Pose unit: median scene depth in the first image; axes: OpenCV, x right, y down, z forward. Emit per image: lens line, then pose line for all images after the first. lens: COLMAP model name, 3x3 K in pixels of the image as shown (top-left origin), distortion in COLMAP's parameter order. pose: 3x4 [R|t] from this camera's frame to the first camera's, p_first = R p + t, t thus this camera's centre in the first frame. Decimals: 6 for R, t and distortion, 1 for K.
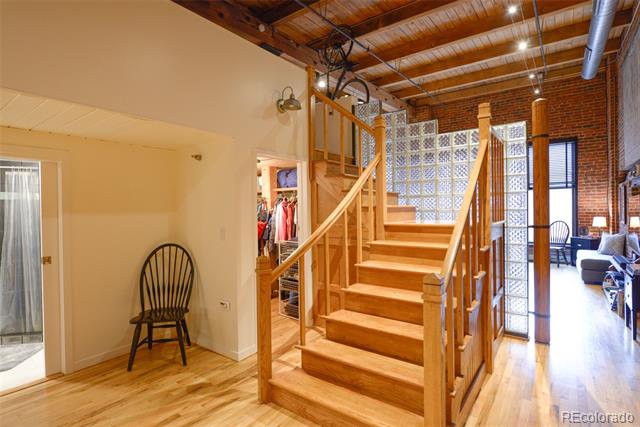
lens RADIAL K [[329.3, 0, 319.8], [0, 329.3, 210.3], [0, 0, 1]] dist [-0.004767, -0.001190]
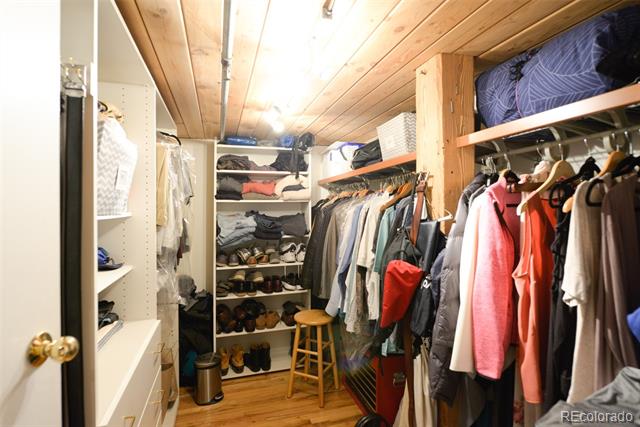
lens RADIAL K [[329.3, 0, 319.8], [0, 329.3, 210.3], [0, 0, 1]] dist [-0.004767, -0.001190]
pose [[0.805496, 0.009184, -0.592530, -0.075519], [-0.008288, 0.999957, 0.004232, -0.008195], [0.592543, 0.001502, 0.805537, 0.743050]]
